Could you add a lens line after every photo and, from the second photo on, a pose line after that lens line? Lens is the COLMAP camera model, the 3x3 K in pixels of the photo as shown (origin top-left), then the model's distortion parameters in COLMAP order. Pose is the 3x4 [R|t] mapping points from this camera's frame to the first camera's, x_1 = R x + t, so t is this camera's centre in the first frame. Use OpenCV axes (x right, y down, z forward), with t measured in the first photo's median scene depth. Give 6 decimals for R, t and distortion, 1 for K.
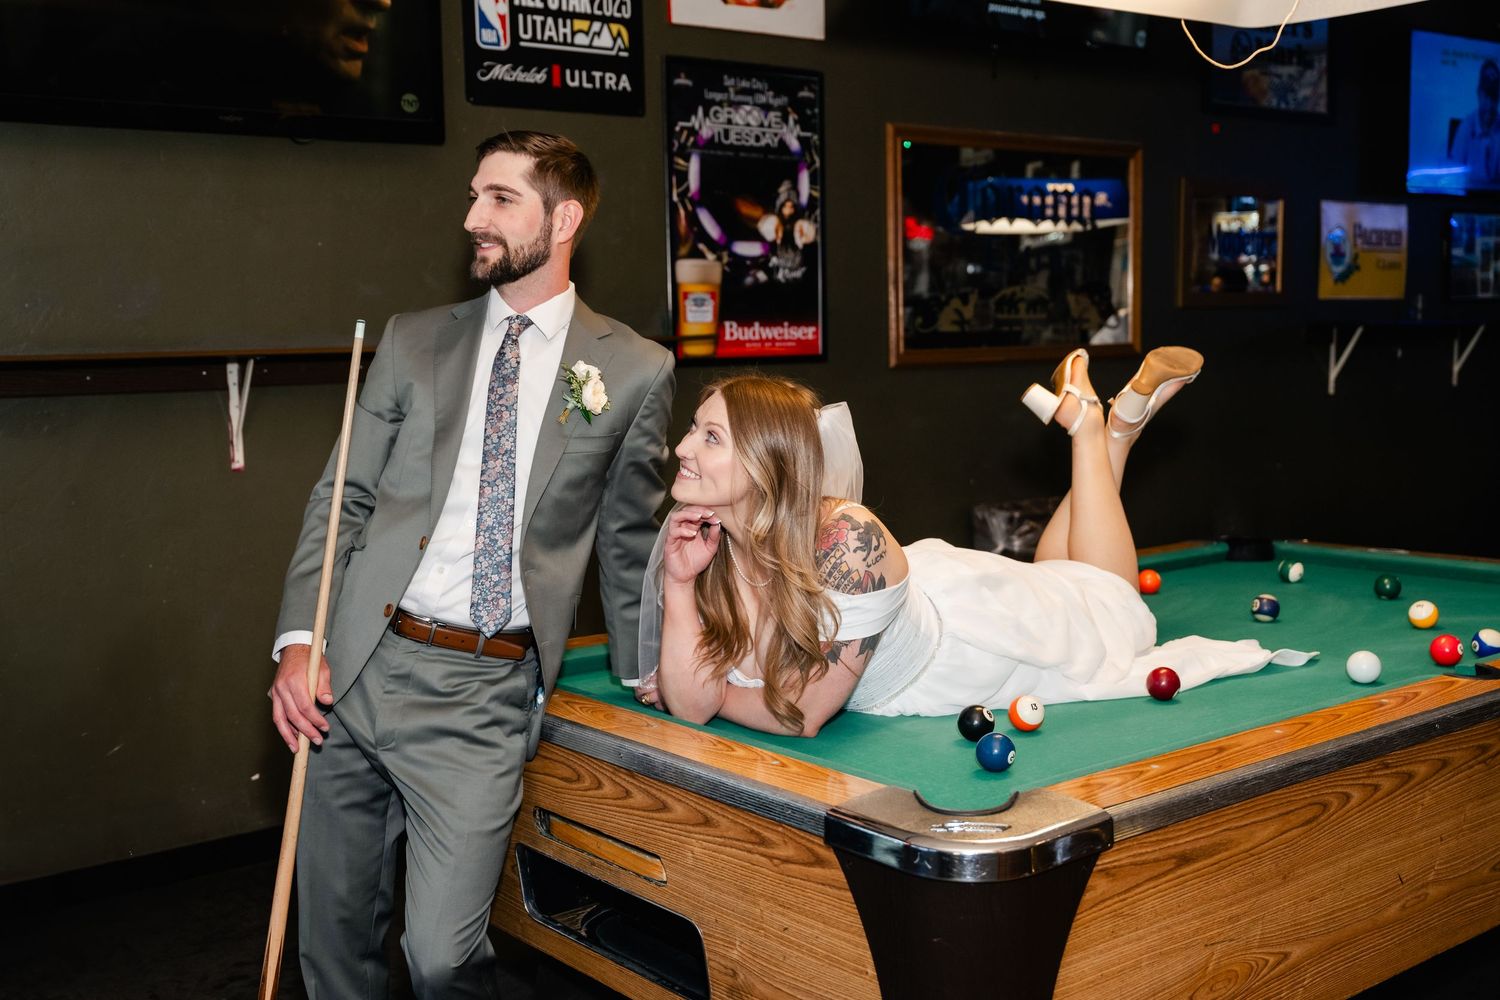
lens RADIAL K [[1626.1, 0, 721.4], [0, 1626.1, 502.1], [0, 0, 1]] dist [0.003699, 0.004509]
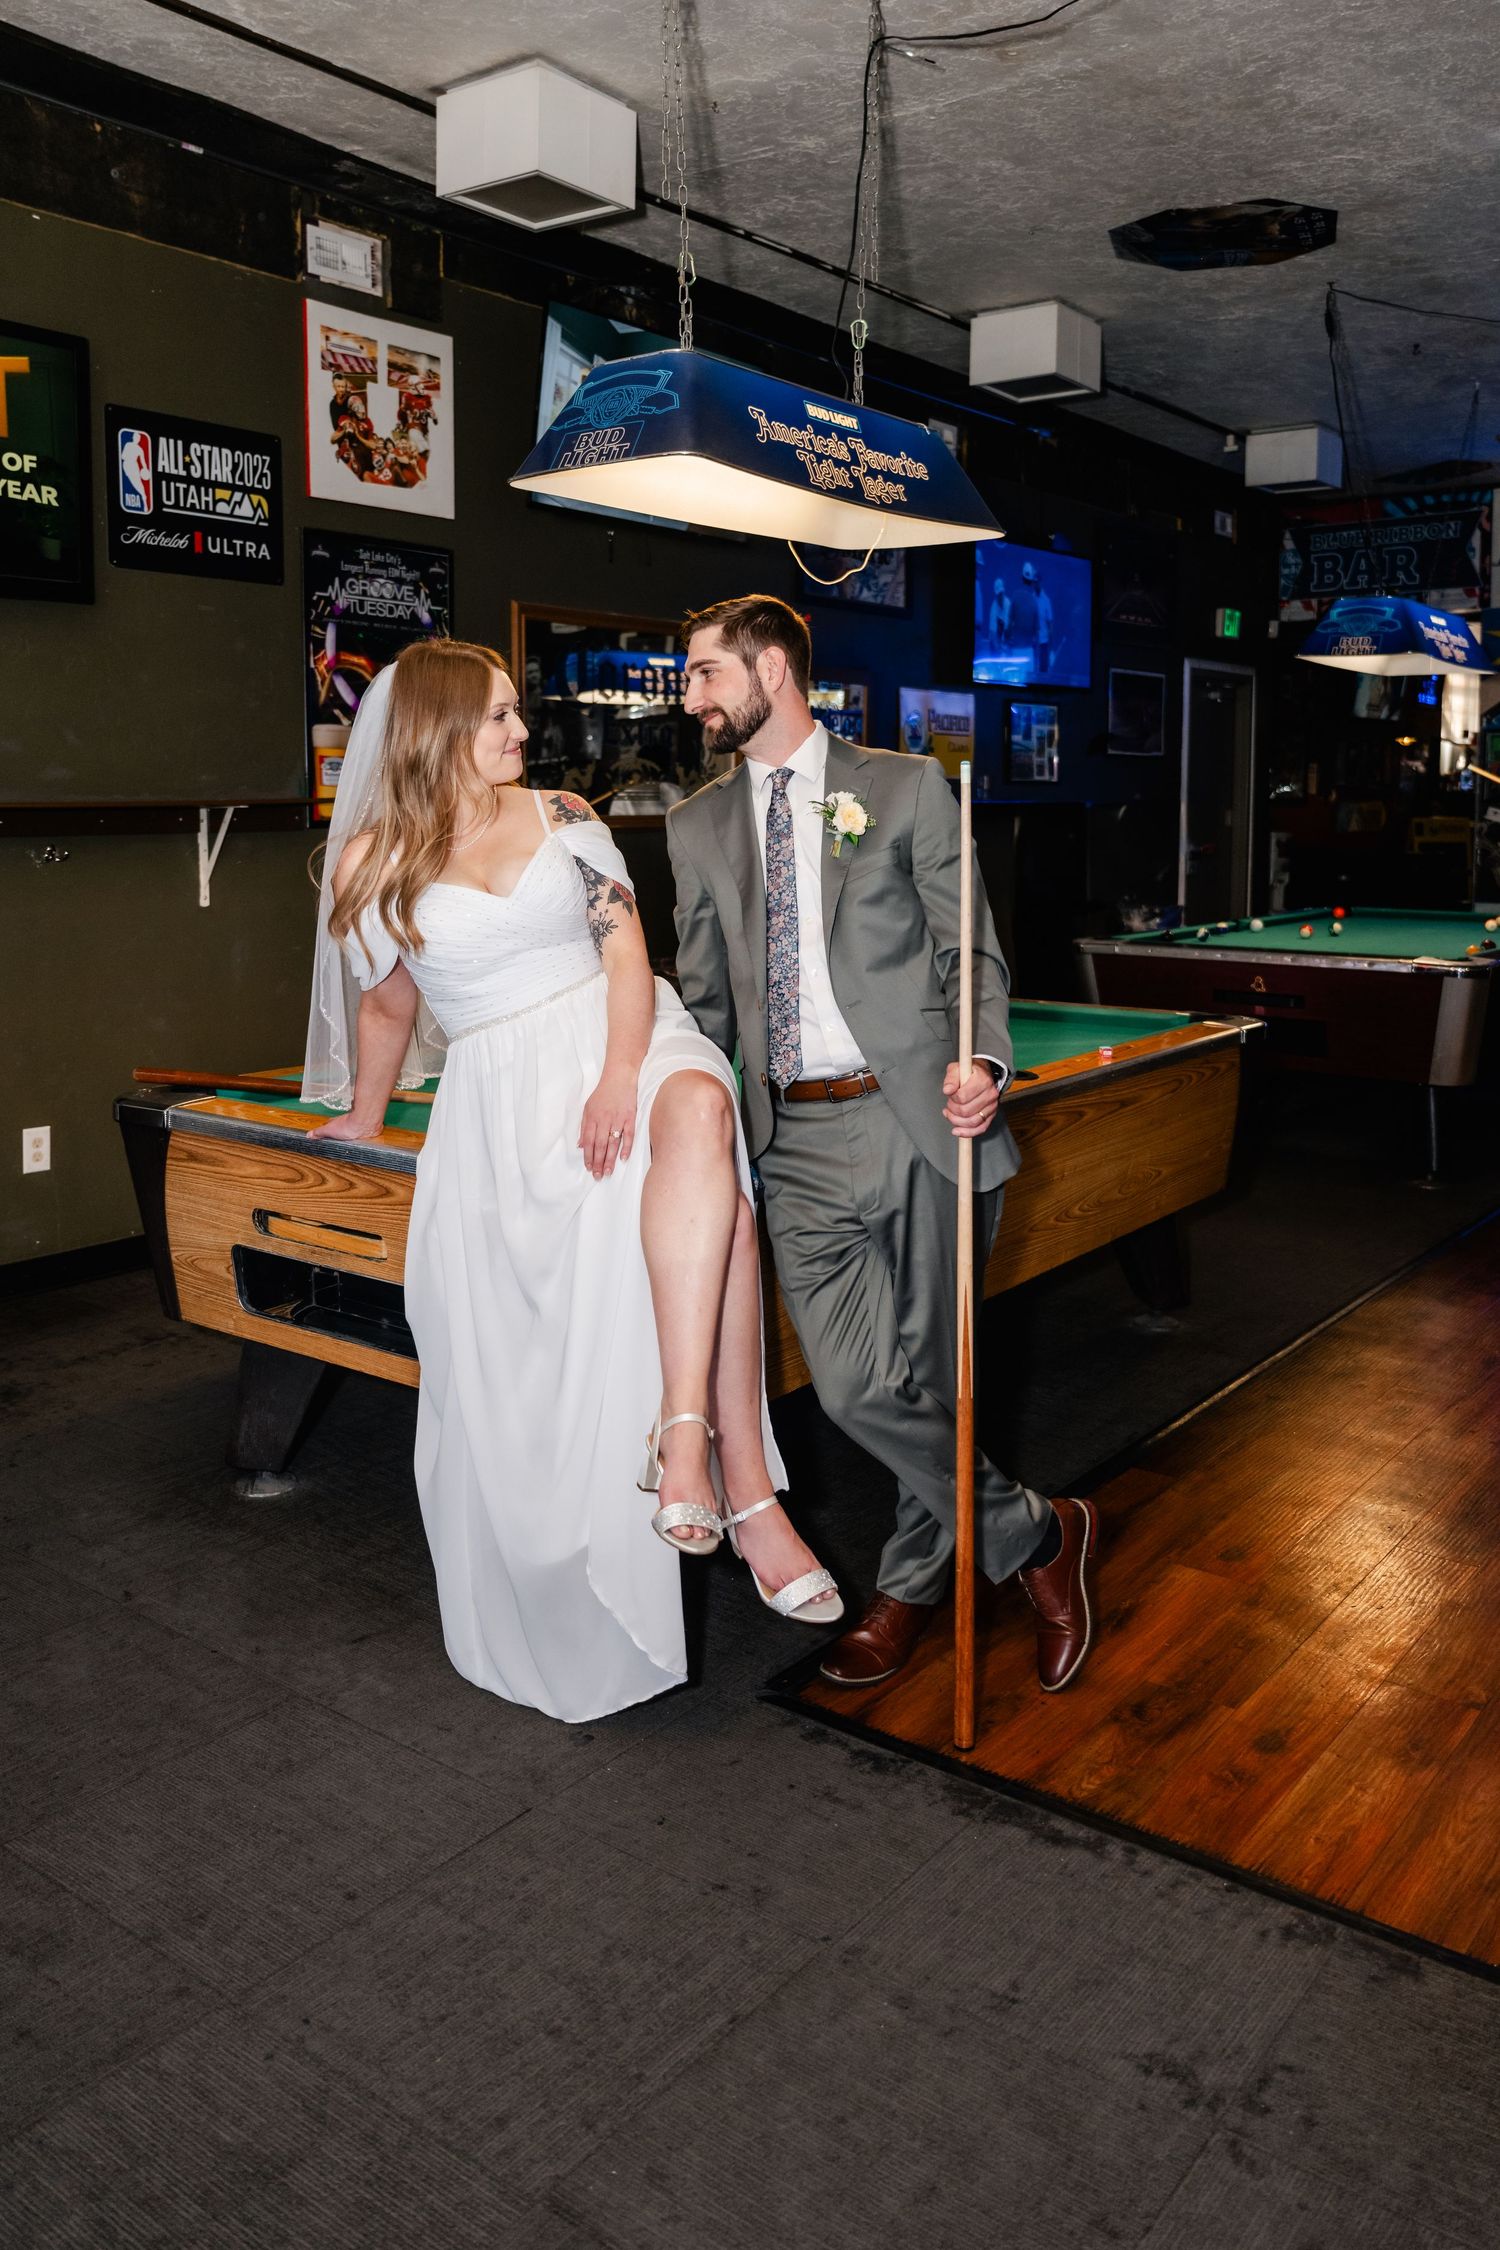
lens RADIAL K [[1746.9, 0, 751.0], [0, 1746.9, 946.9], [0, 0, 1]] dist [-0.010794, 0.003612]
pose [[0.964491, 0.000885, 0.264115, -0.051347], [0.004239, 0.999814, -0.018832, 0.014359], [-0.264083, 0.019283, 0.964307, -0.137143]]
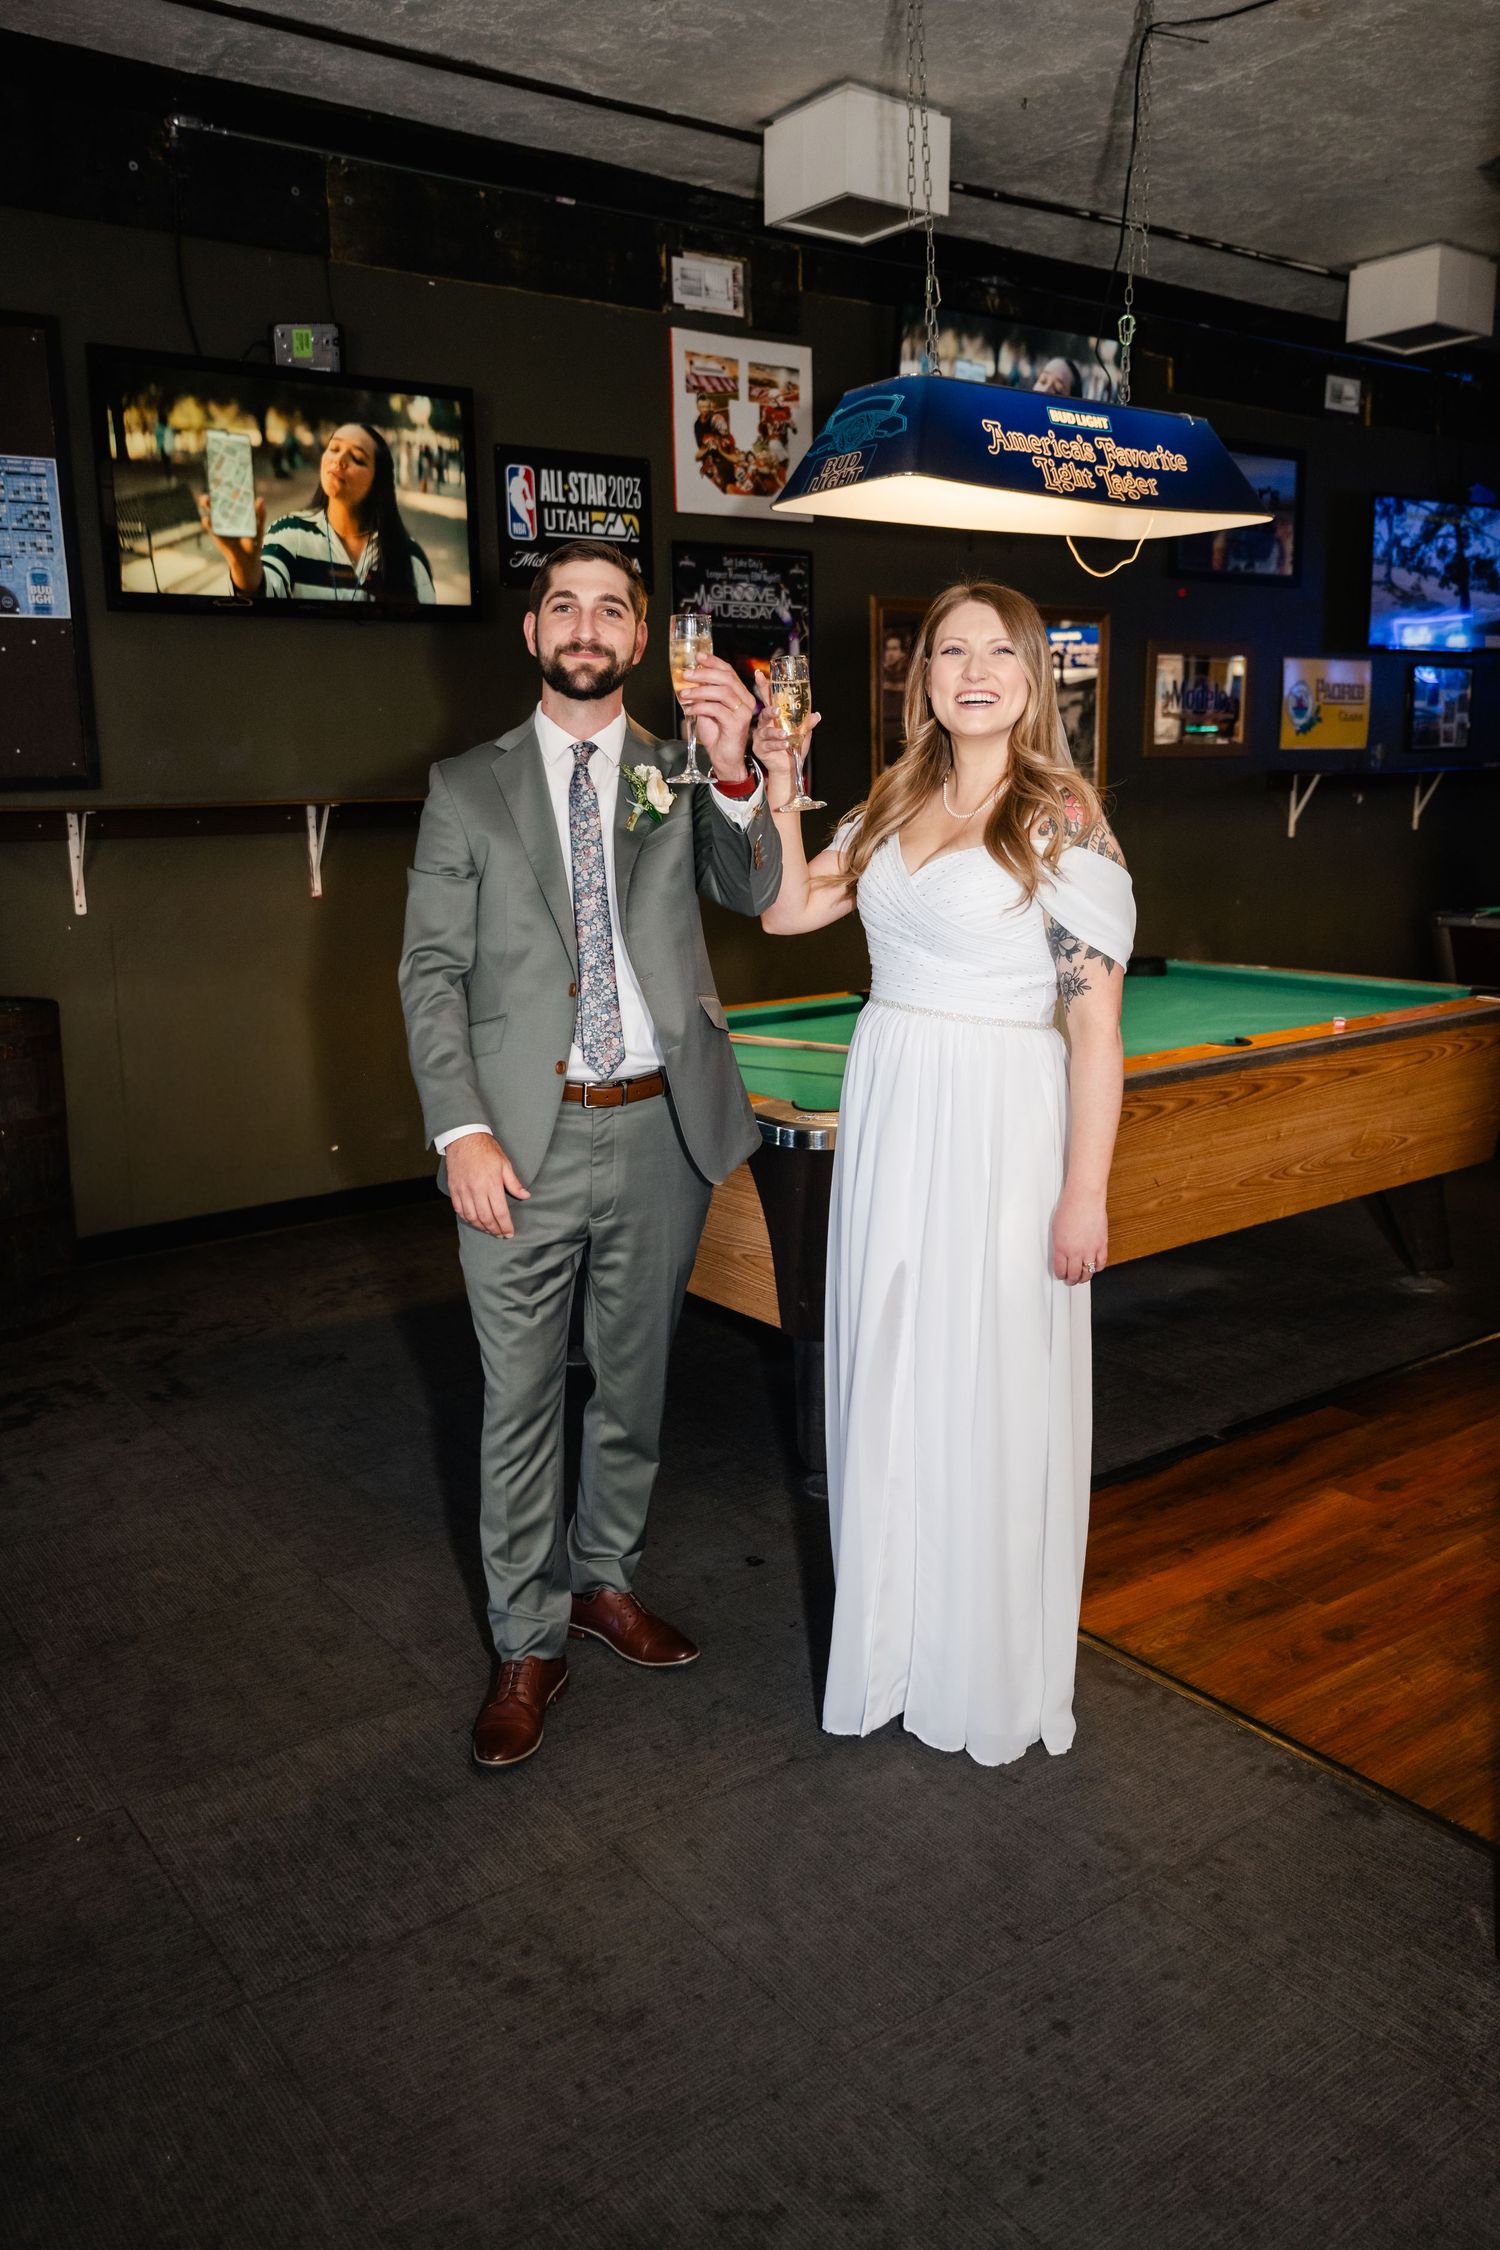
lens RADIAL K [[1686.9, 0, 726.7], [0, 1686.9, 1095.7], [0, 0, 1]] dist [-0.007431, 0.010275]
pose [[0.999612, 0.006360, -0.027121, 0.038653], [-0.003967, 0.996167, 0.087380, 0.013665], [0.027572, -0.087238, 0.995806, -0.221535]]
